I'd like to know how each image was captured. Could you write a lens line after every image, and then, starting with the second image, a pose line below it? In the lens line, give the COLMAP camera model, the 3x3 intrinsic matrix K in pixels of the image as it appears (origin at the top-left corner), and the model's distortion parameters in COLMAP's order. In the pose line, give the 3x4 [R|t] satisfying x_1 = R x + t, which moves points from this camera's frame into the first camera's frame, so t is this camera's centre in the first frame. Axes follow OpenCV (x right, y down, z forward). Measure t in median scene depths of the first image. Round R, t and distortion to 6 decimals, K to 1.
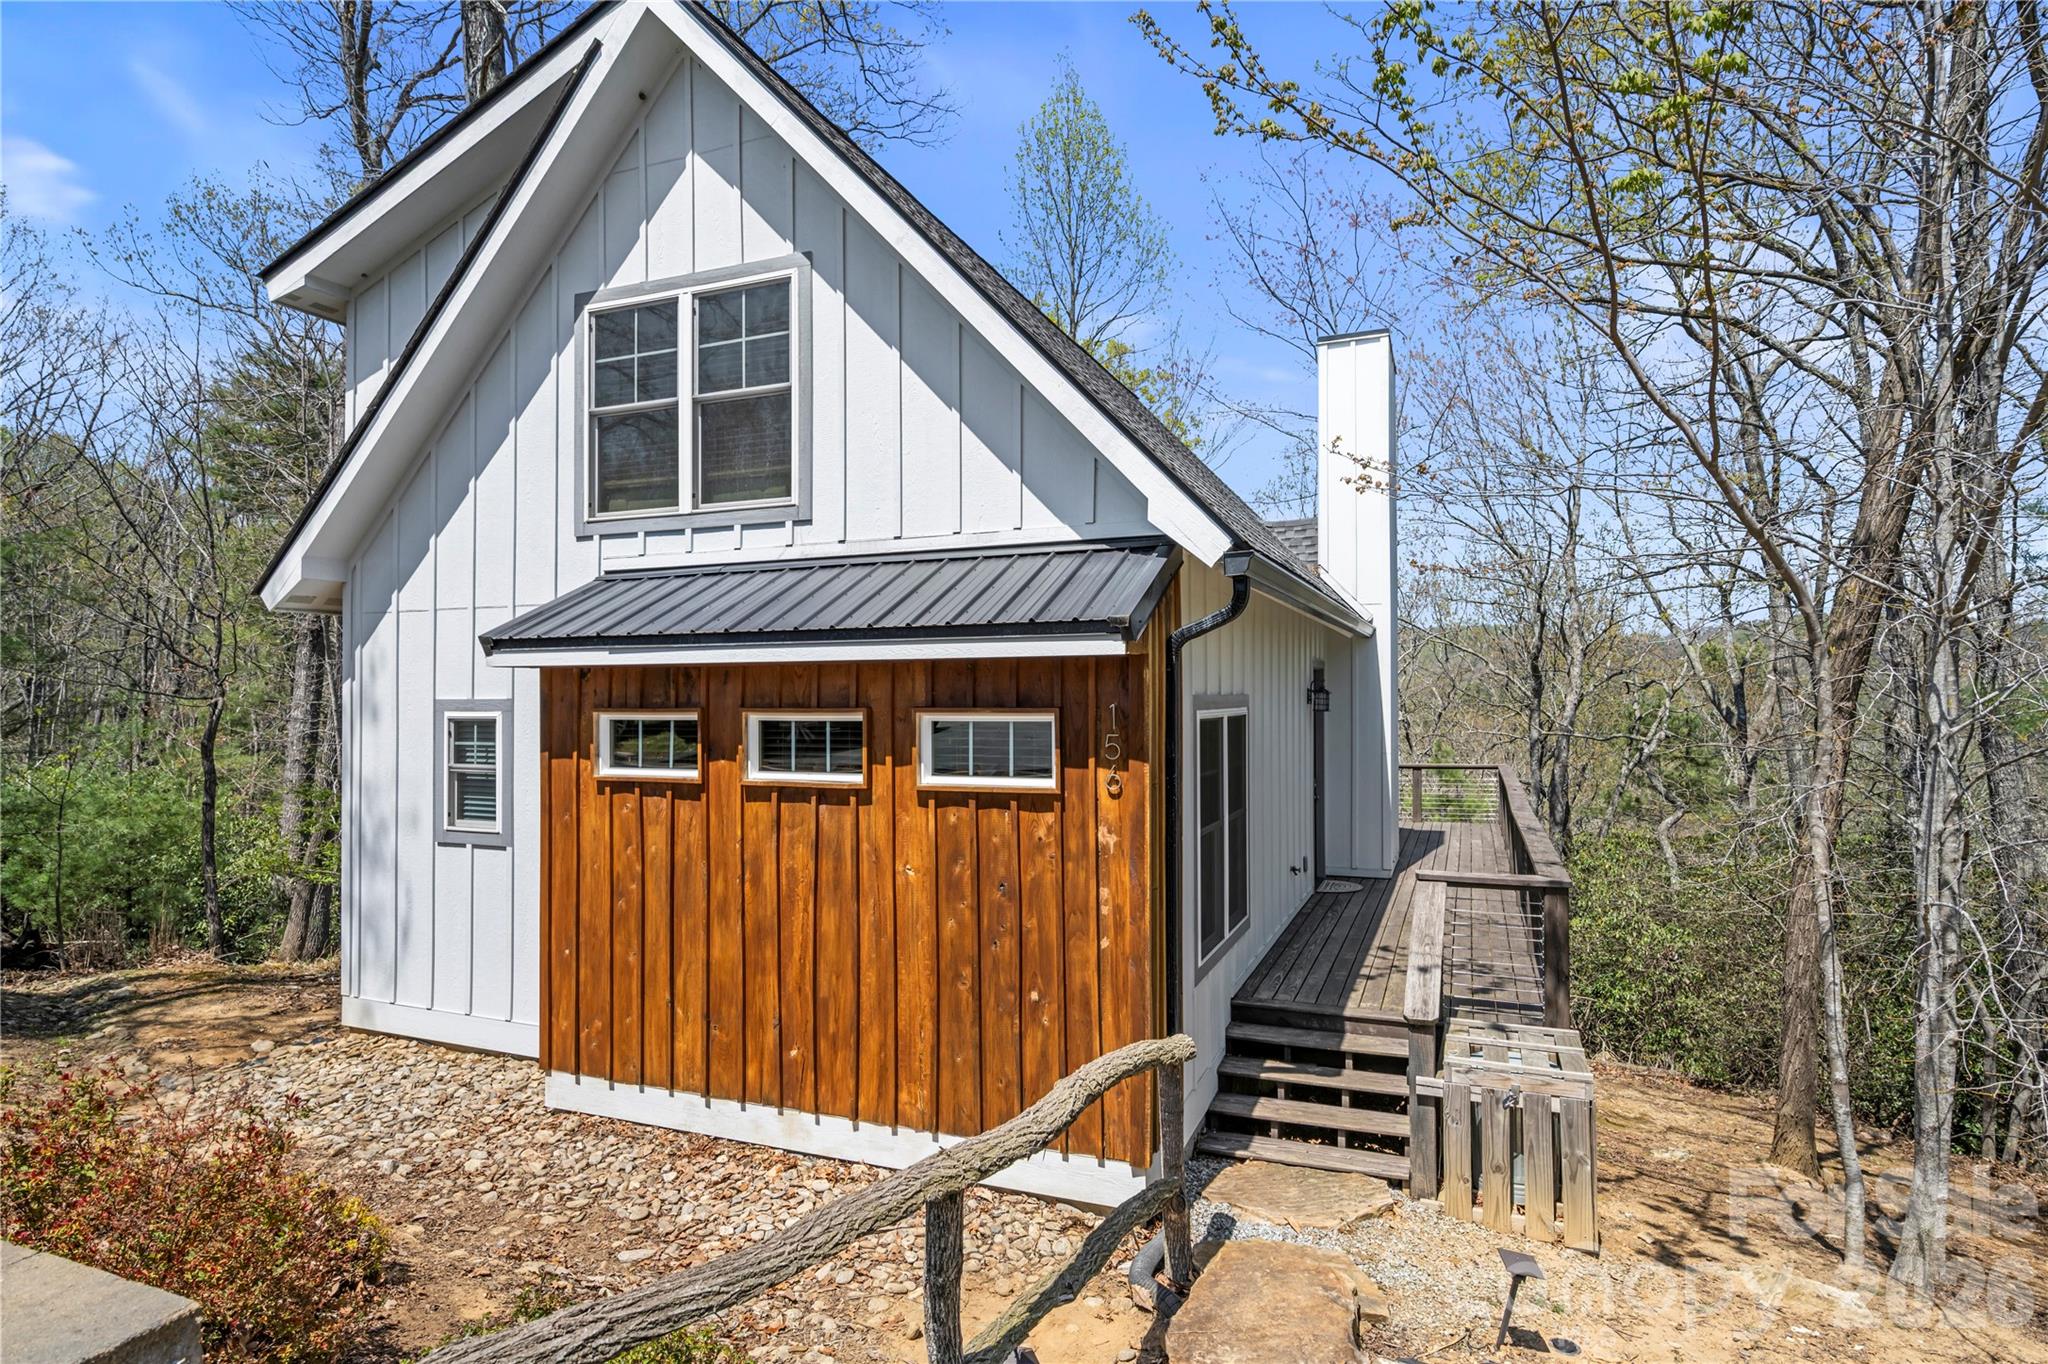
lens RADIAL K [[1070.0, 0, 1024.0], [0, 1070.0, 682.0], [0, 0, 1]] dist [0.023968, 0.000000]
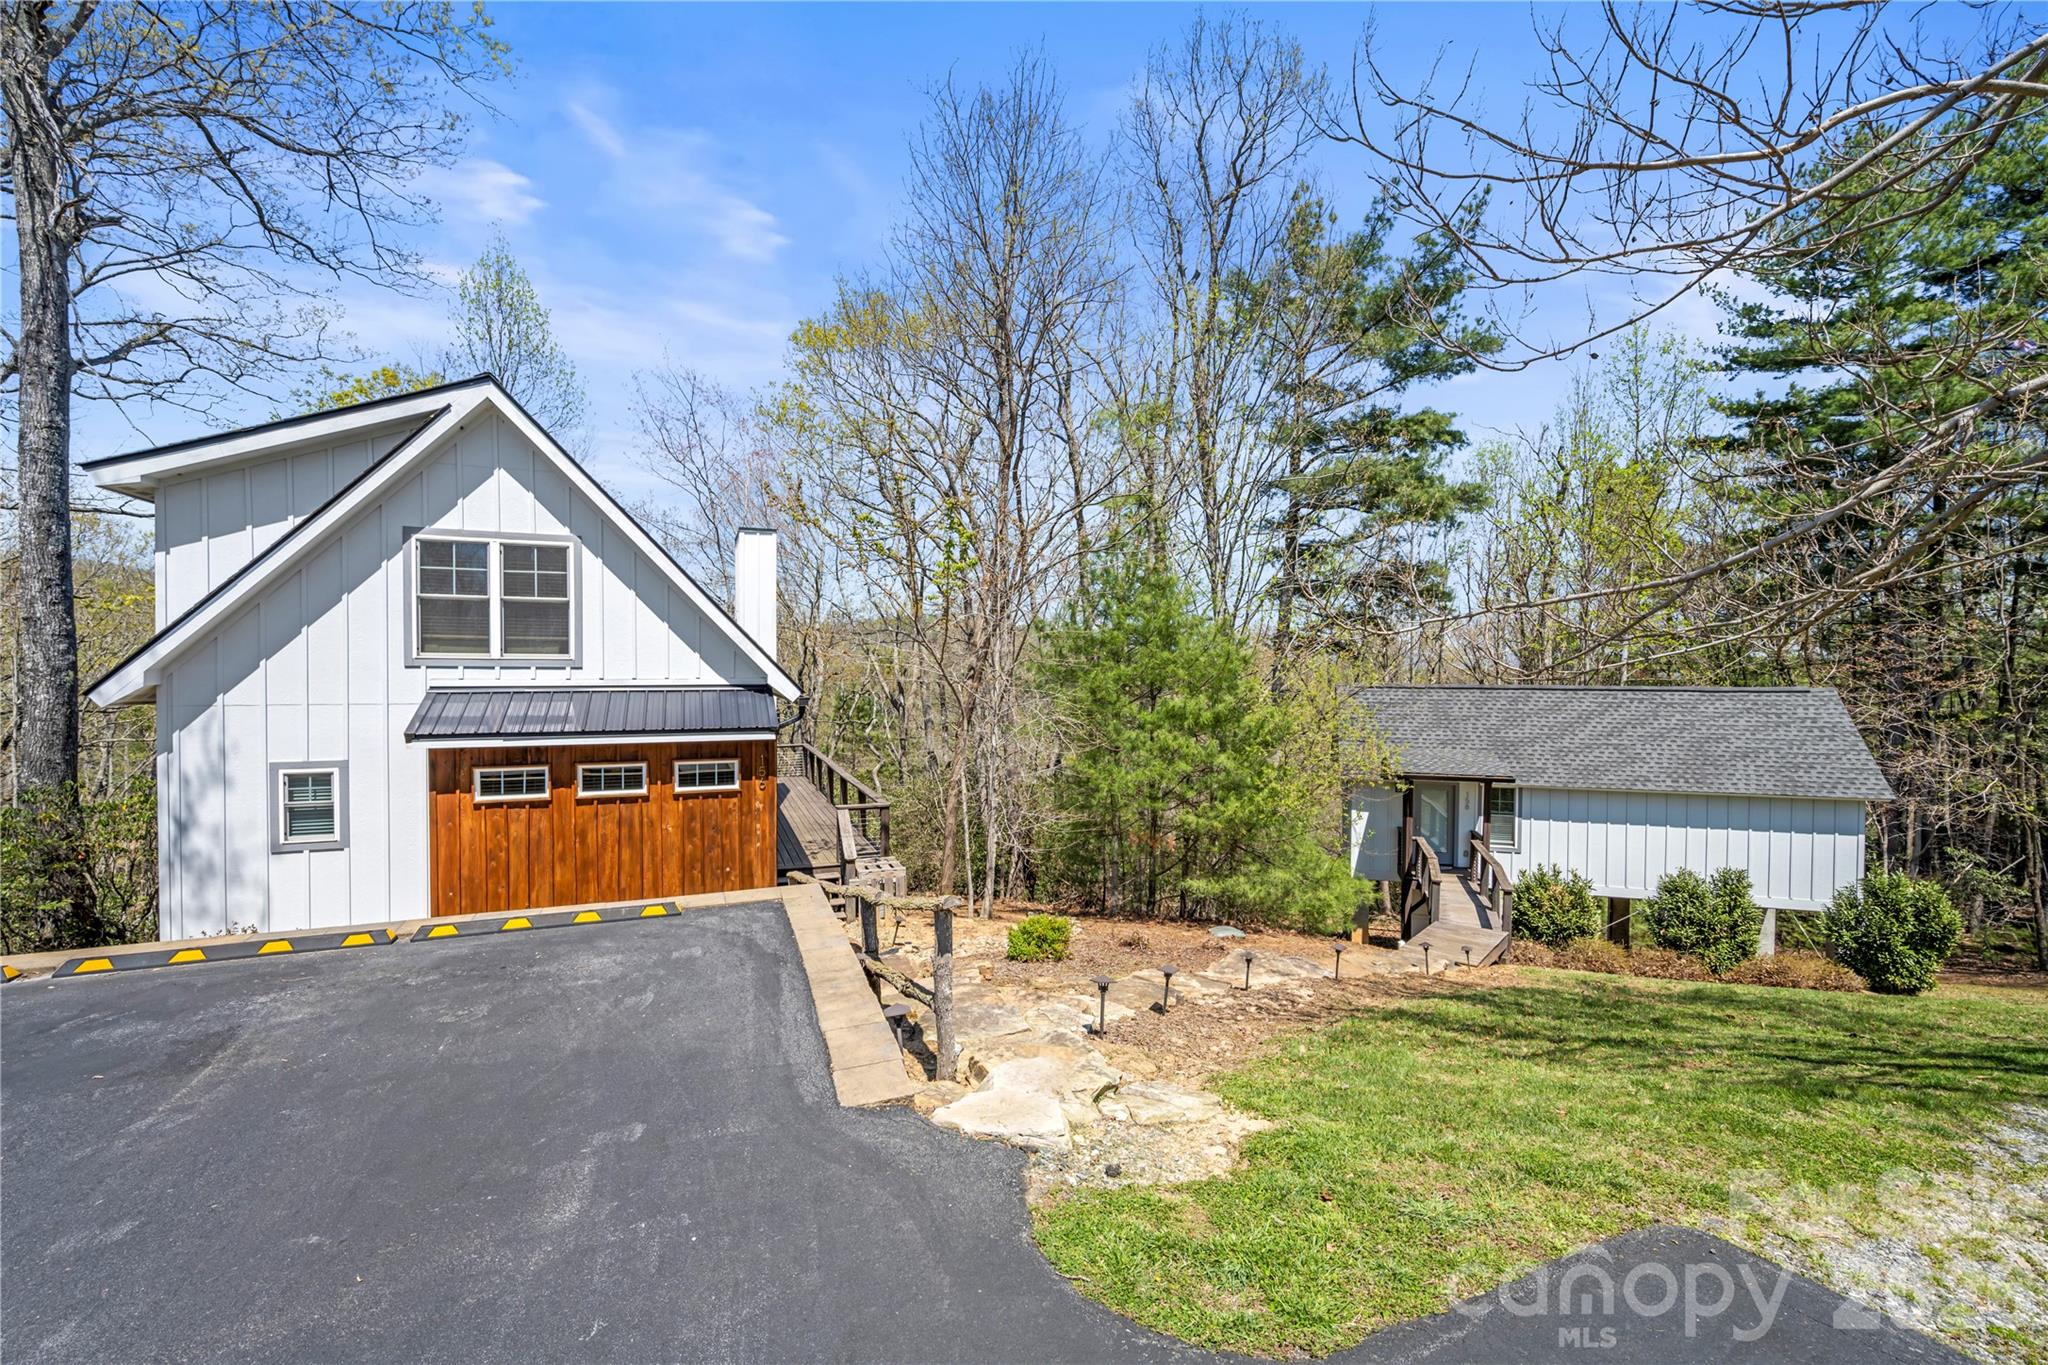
lens RADIAL K [[854.1, 0, 1024.0], [0, 854.1, 682.5], [0, 0, 1]] dist [0.000217, -0.000023]
pose [[0.728945, -0.005300, 0.684552, -0.697449], [-0.016227, 0.999555, 0.025018, -0.174760], [-0.684380, -0.029345, 0.728535, -0.771446]]
